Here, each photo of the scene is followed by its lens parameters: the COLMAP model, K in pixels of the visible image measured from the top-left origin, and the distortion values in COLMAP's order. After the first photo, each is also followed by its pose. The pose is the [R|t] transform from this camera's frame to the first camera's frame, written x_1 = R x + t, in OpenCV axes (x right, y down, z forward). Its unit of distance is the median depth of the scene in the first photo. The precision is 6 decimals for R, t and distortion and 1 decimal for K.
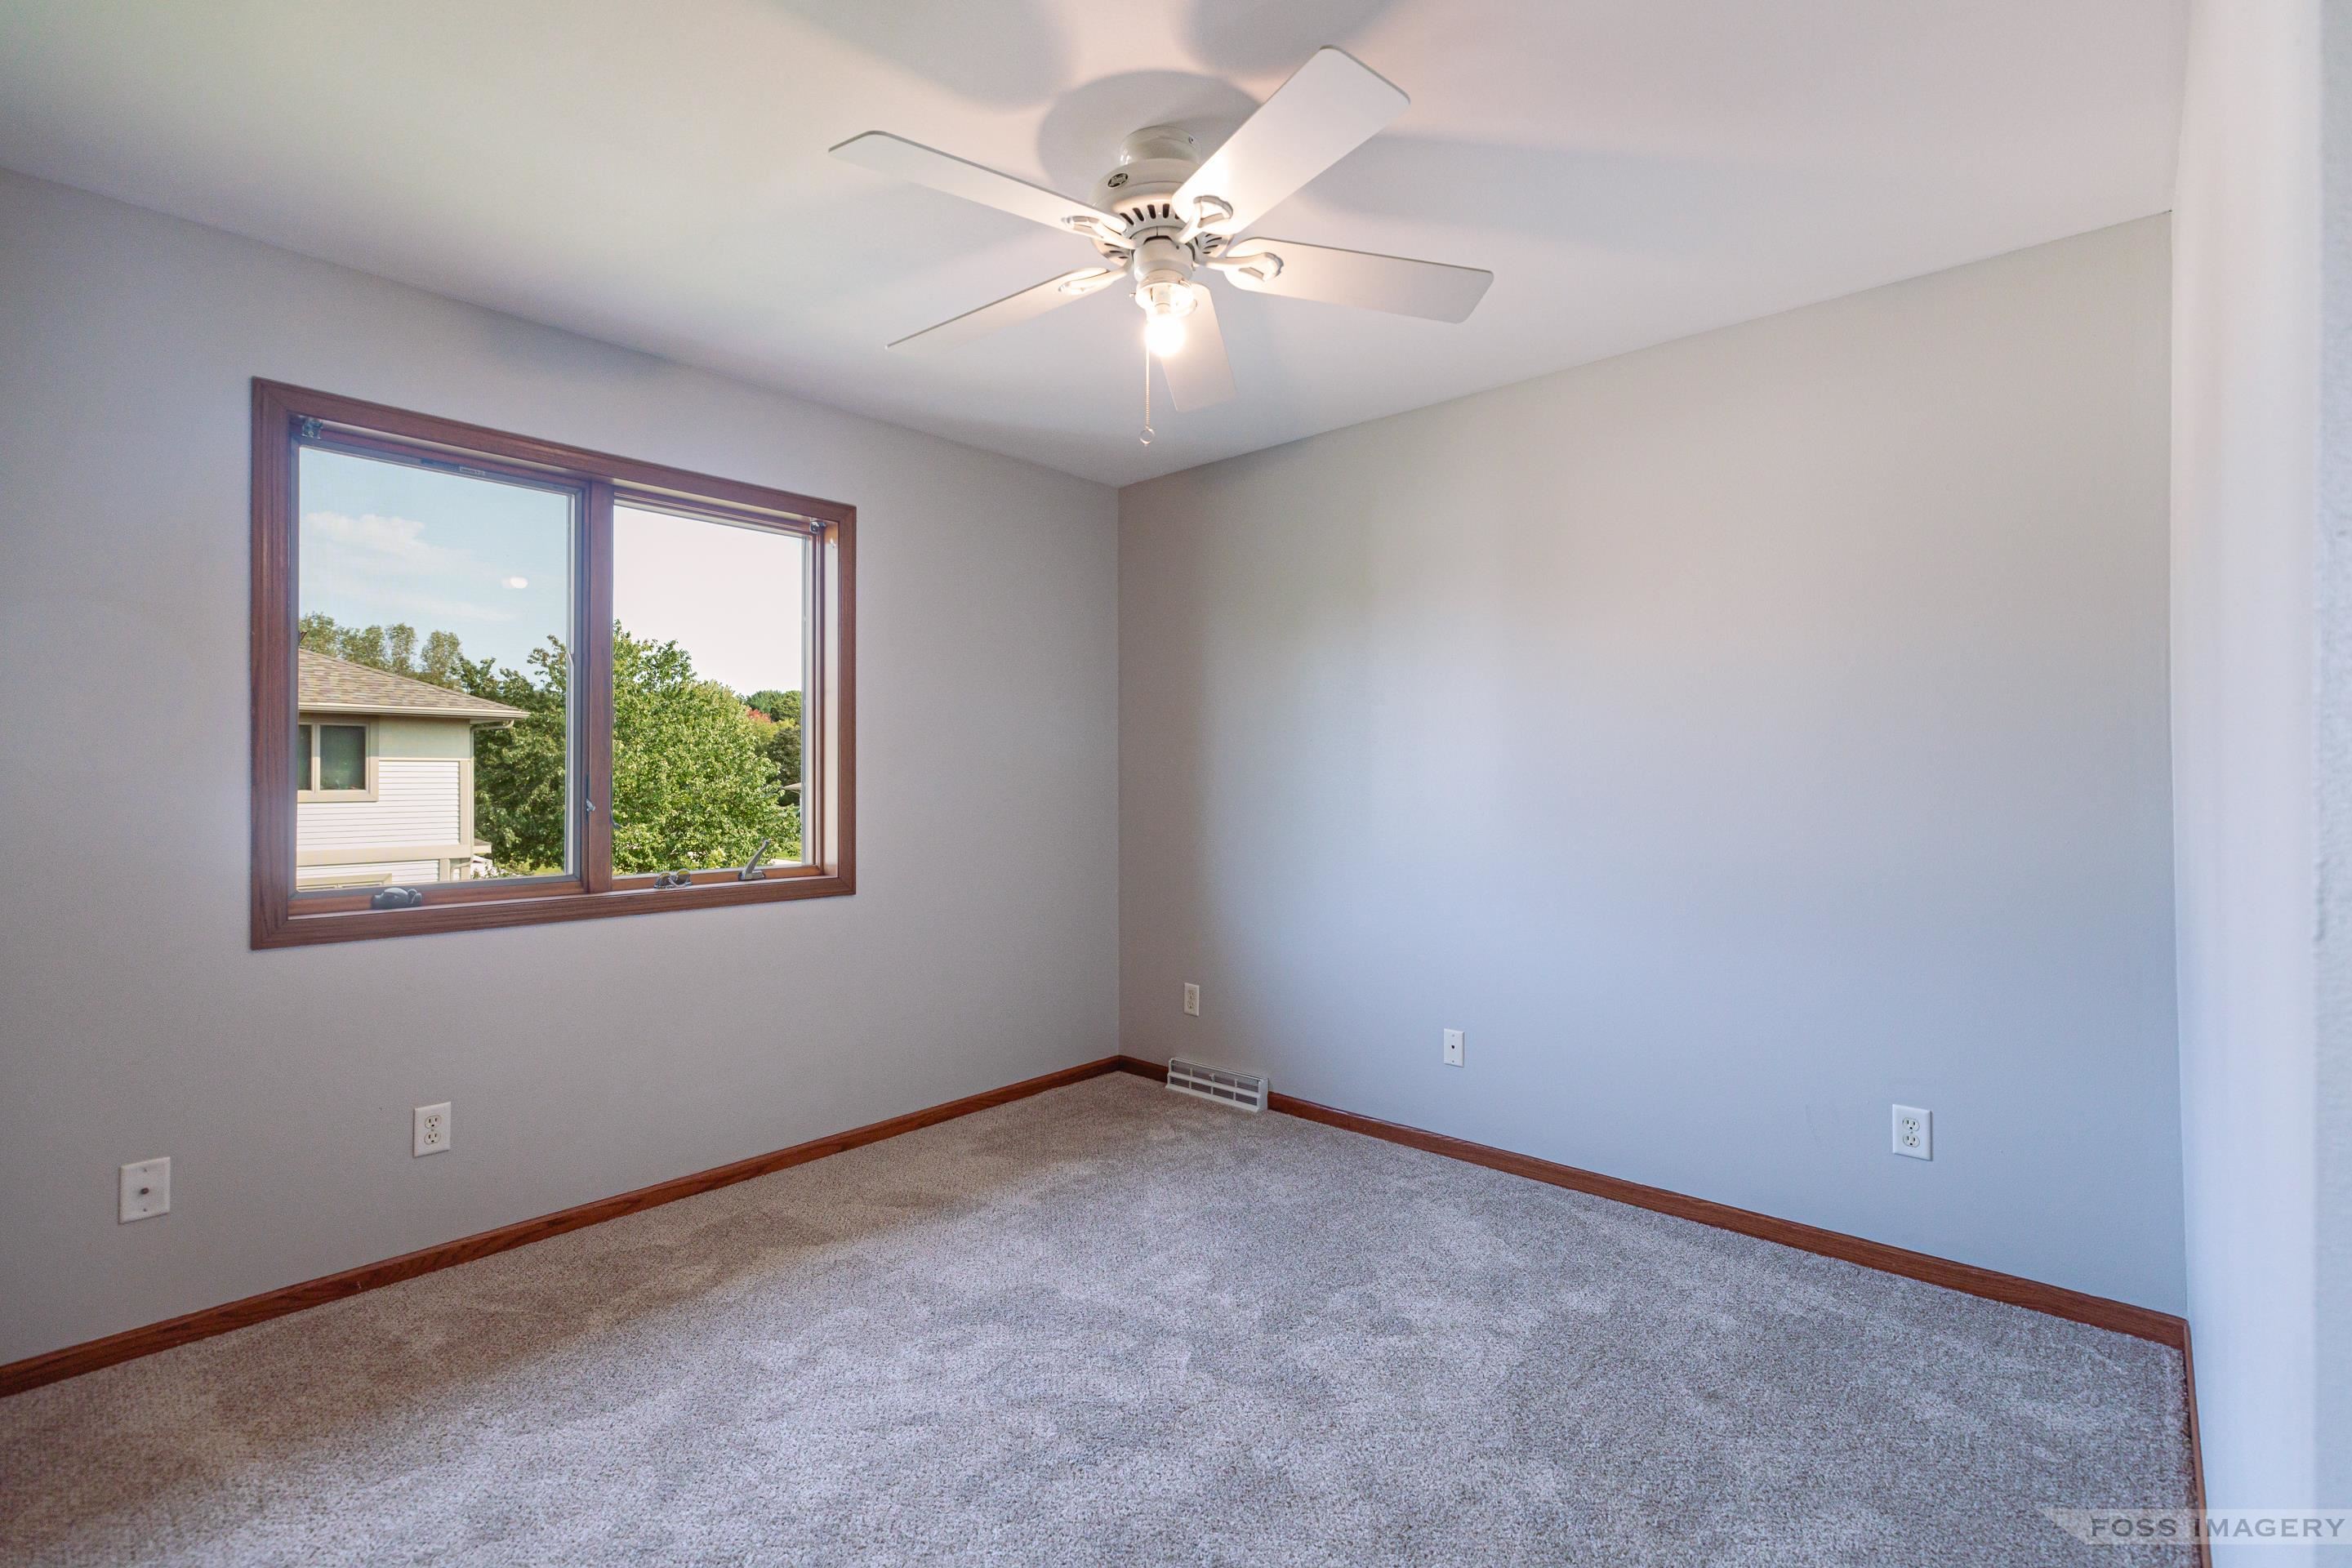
lens RADIAL K [[1057.7, 0, 1166.8], [0, 1057.7, 773.4], [0, 0, 1]] dist [-0.003142, 0.000428]
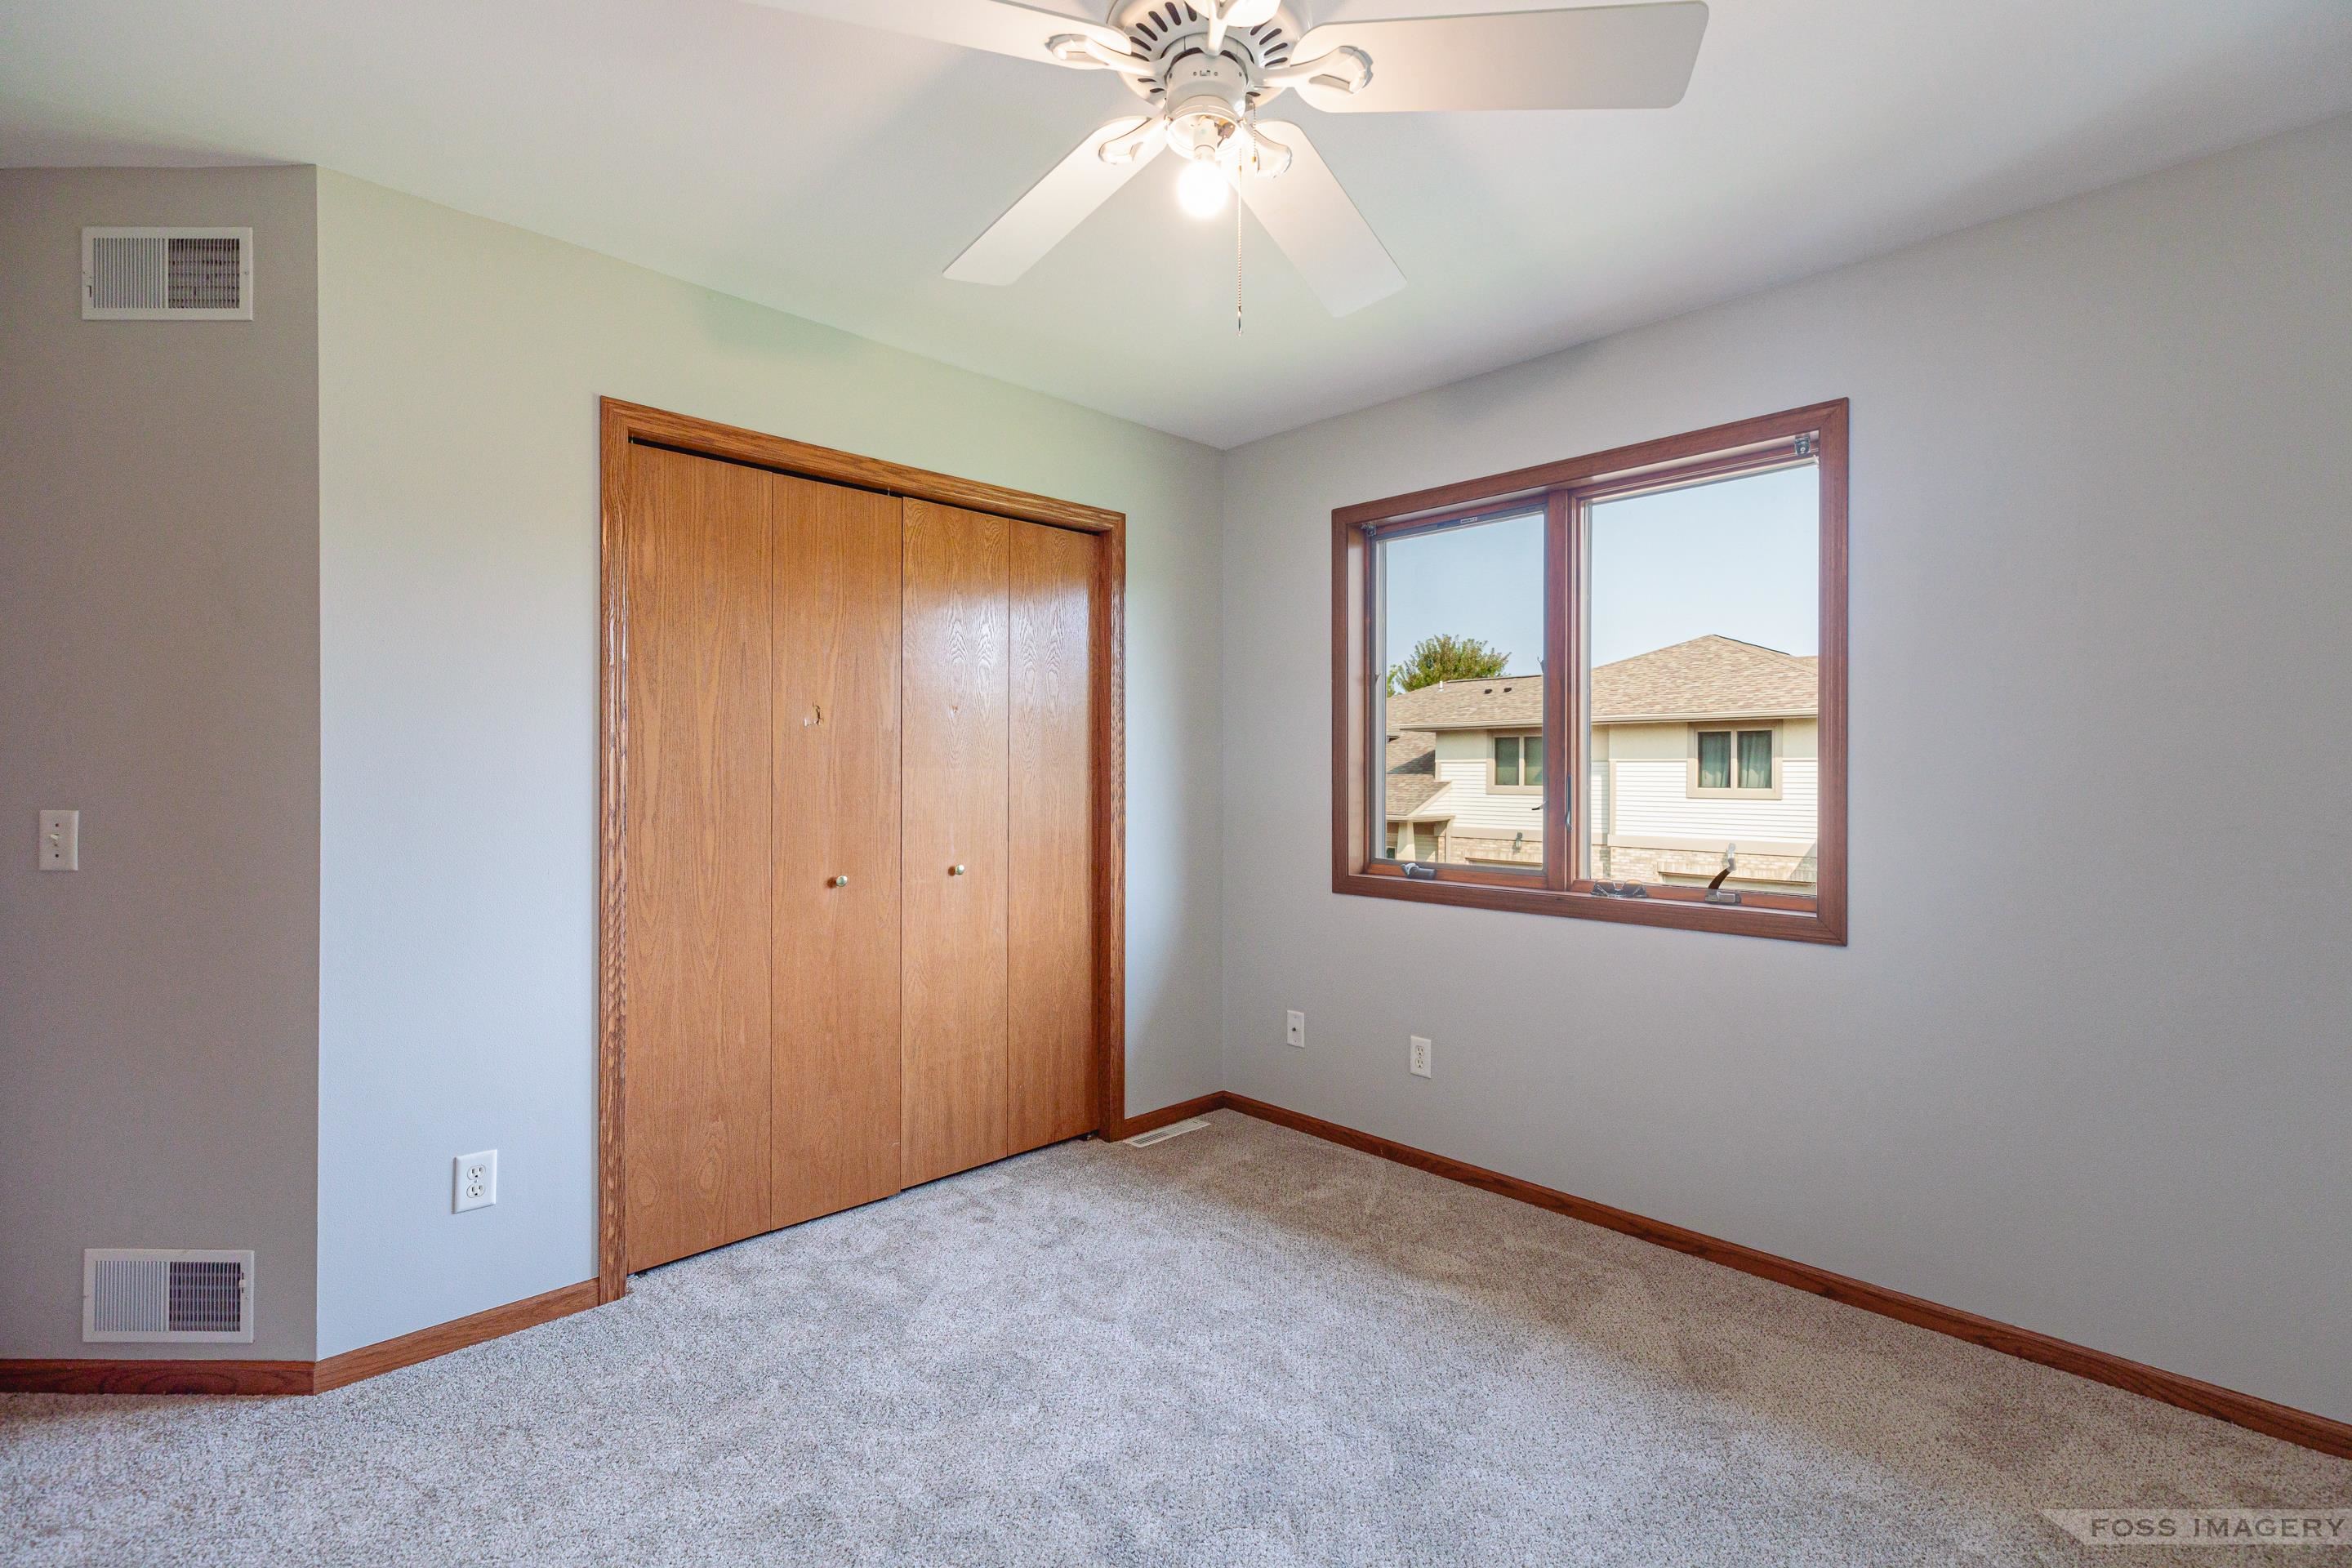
lens RADIAL K [[1057.7, 0, 1183.8], [0, 1057.7, 771.7], [0, 0, 1]] dist [-0.003142, 0.000428]
pose [[-0.064033, -0.000787, -0.997948, 0.493485], [-0.000960, 0.999999, -0.000727, -0.001441], [0.997947, 0.000912, -0.064033, 0.678339]]
